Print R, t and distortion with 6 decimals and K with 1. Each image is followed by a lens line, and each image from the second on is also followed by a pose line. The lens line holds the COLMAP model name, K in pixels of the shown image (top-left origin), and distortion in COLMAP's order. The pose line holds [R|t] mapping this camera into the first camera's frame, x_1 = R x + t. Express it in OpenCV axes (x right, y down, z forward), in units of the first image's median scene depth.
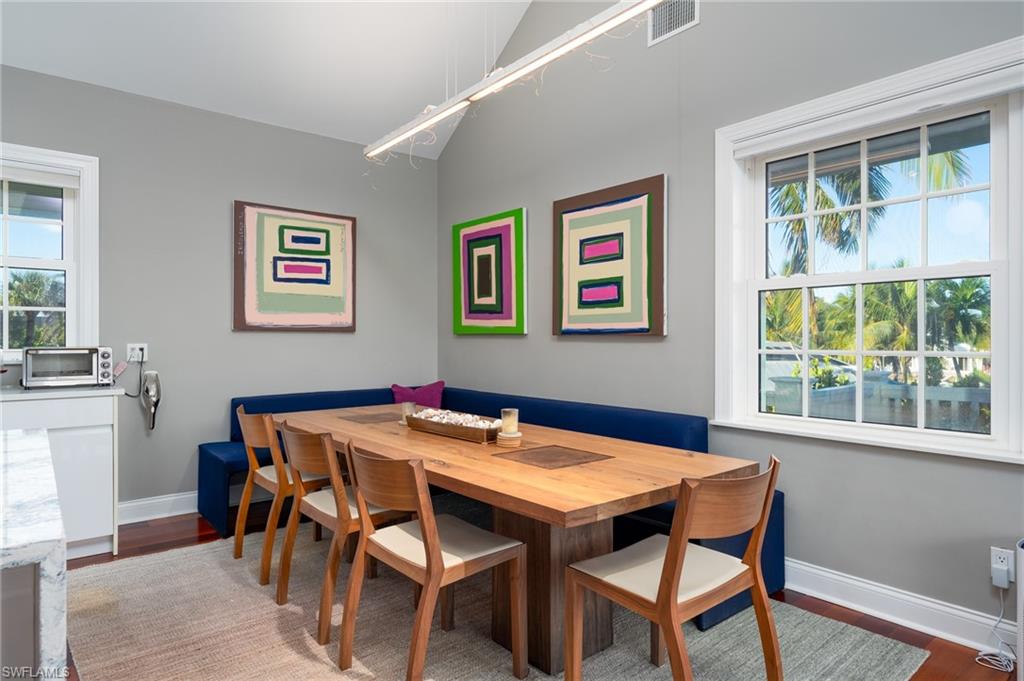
lens RADIAL K [[584.7, 0, 507.3], [0, 584.7, 345.6], [0, 0, 1]] dist [-0.005590, 0.002099]
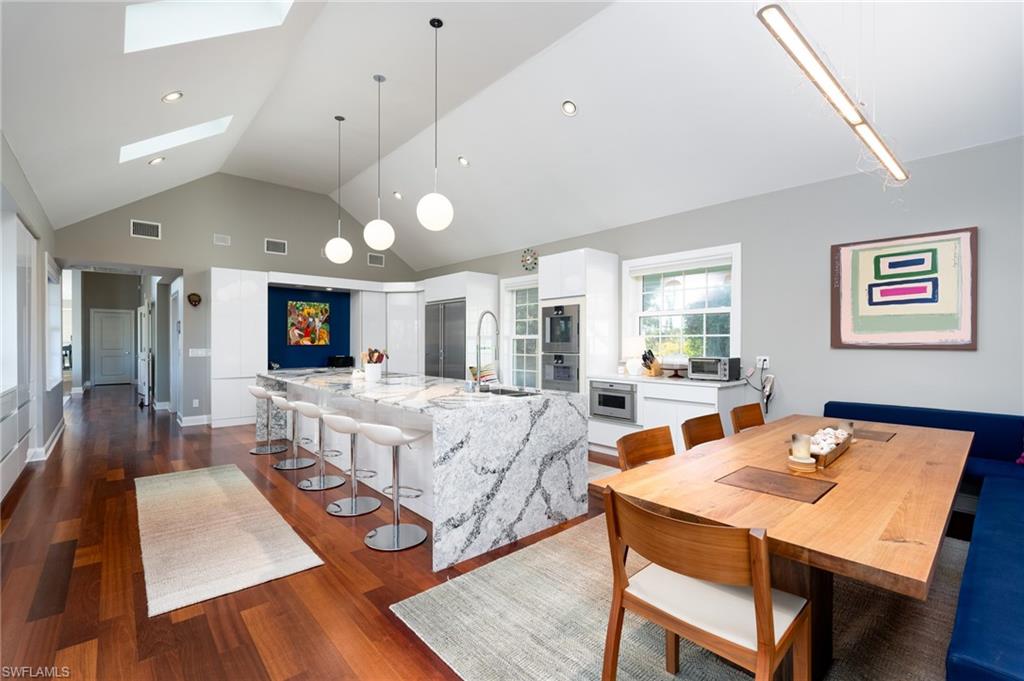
lens RADIAL K [[447.3, 0, 510.2], [0, 447.3, 340.8], [0, 0, 1]] dist [-0.004450, 0.000371]
pose [[0.057966, 0.001654, -0.998317, 0.443178], [-0.007296, 0.999973, 0.001233, -0.035726], [0.998292, 0.007212, 0.057977, 0.235855]]
